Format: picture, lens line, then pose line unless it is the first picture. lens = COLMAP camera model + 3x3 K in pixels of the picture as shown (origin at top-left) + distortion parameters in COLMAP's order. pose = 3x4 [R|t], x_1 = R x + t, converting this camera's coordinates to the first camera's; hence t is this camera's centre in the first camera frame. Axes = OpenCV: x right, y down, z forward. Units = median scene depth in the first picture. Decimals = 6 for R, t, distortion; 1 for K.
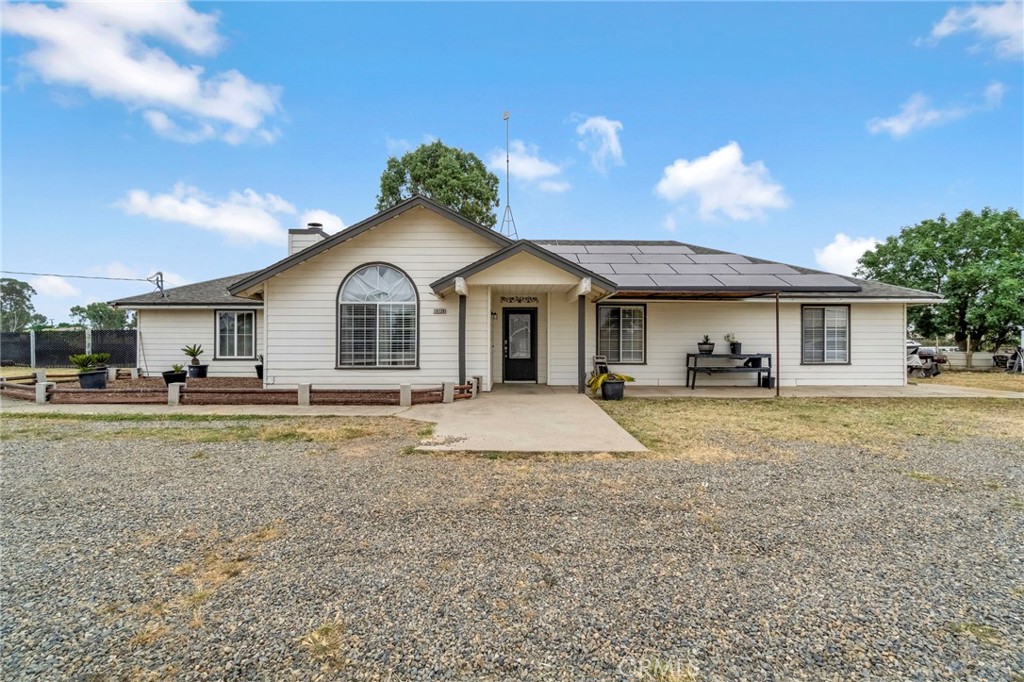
lens RADIAL K [[456.9, 0, 512.7], [0, 456.9, 338.4], [0, 0, 1]] dist [-0.000218, 0.000311]
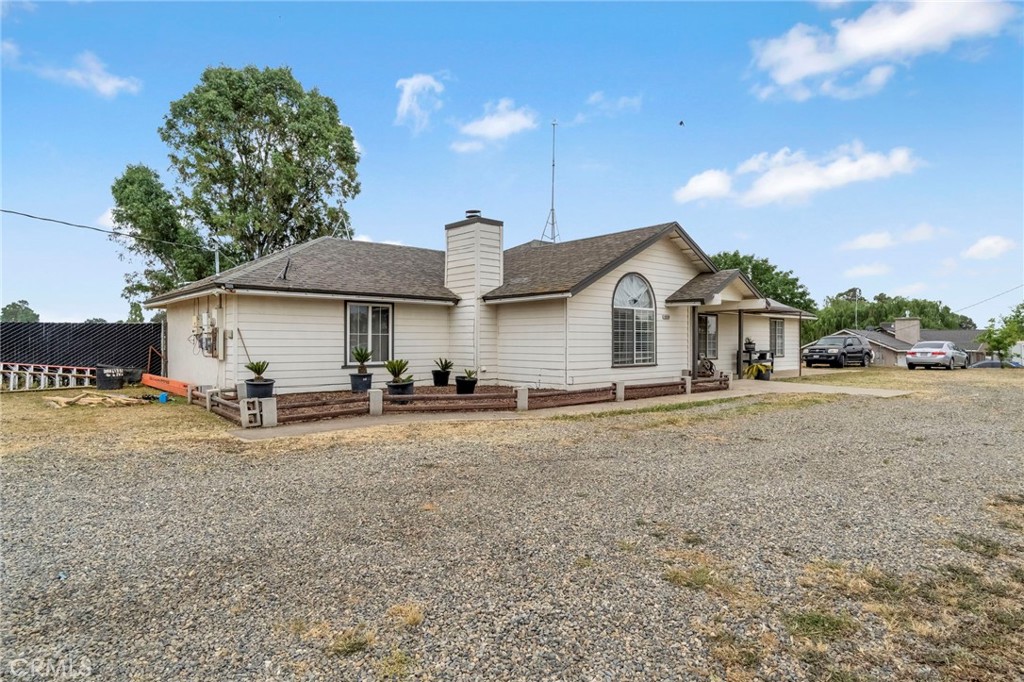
lens RADIAL K [[546.6, 0, 509.8], [0, 546.6, 339.7], [0, 0, 1]] dist [0.002381, -0.002460]
pose [[0.751671, 0.003160, 0.659531, -1.416228], [-0.001718, 0.999995, -0.002834, 0.004575], [-0.659536, 0.000997, 0.751672, 0.186252]]
